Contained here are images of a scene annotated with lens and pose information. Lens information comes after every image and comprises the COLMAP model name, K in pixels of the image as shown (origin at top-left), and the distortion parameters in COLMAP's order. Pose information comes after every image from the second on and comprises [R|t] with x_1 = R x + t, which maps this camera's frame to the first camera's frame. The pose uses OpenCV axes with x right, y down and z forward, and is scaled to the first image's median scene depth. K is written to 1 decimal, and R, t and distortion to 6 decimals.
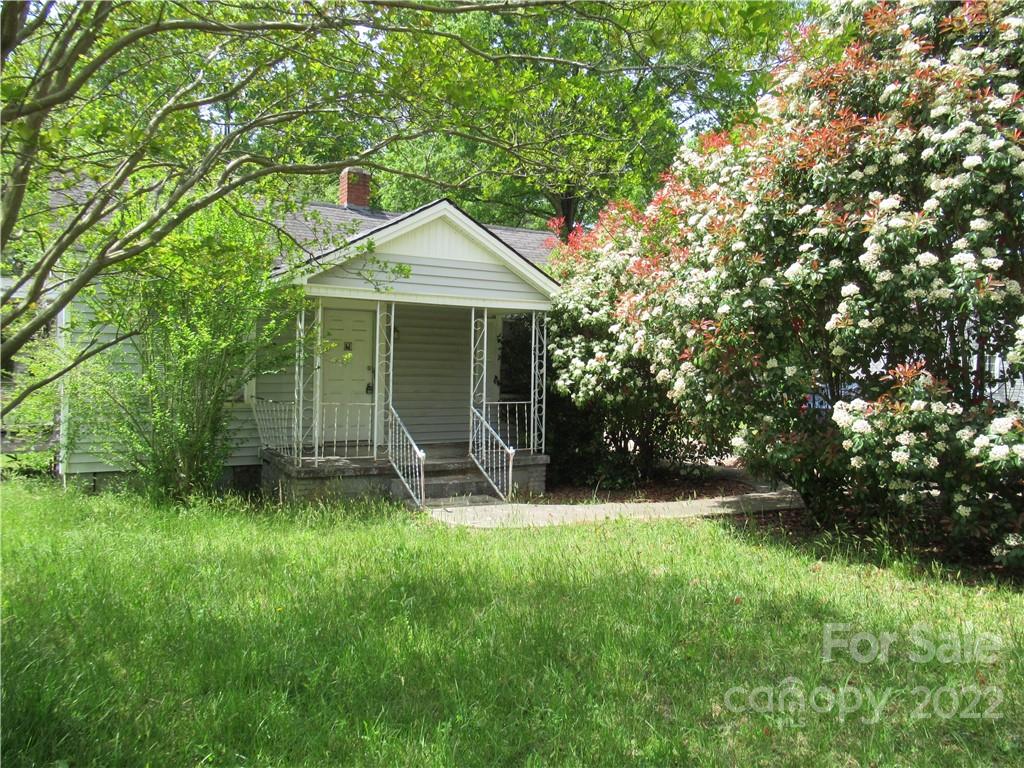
lens RADIAL K [[776.8, 0, 512.8], [0, 776.8, 384.5], [0, 0, 1]] dist [-0.006433, -0.003466]
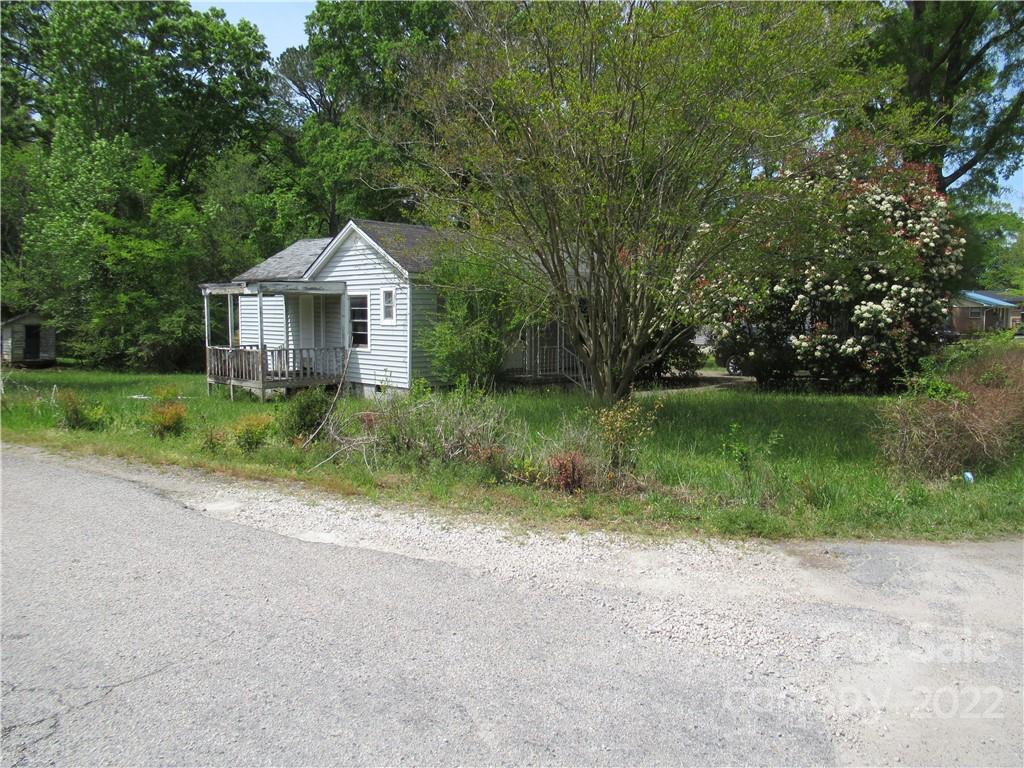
lens RADIAL K [[776.8, 0, 511.3], [0, 776.8, 383.2], [0, 0, 1]] dist [-0.006433, -0.003466]
pose [[0.967675, -0.039140, 0.249144, -1.373668], [0.024961, 0.997897, 0.059818, -0.000661], [-0.250961, -0.051666, 0.966617, -1.574176]]
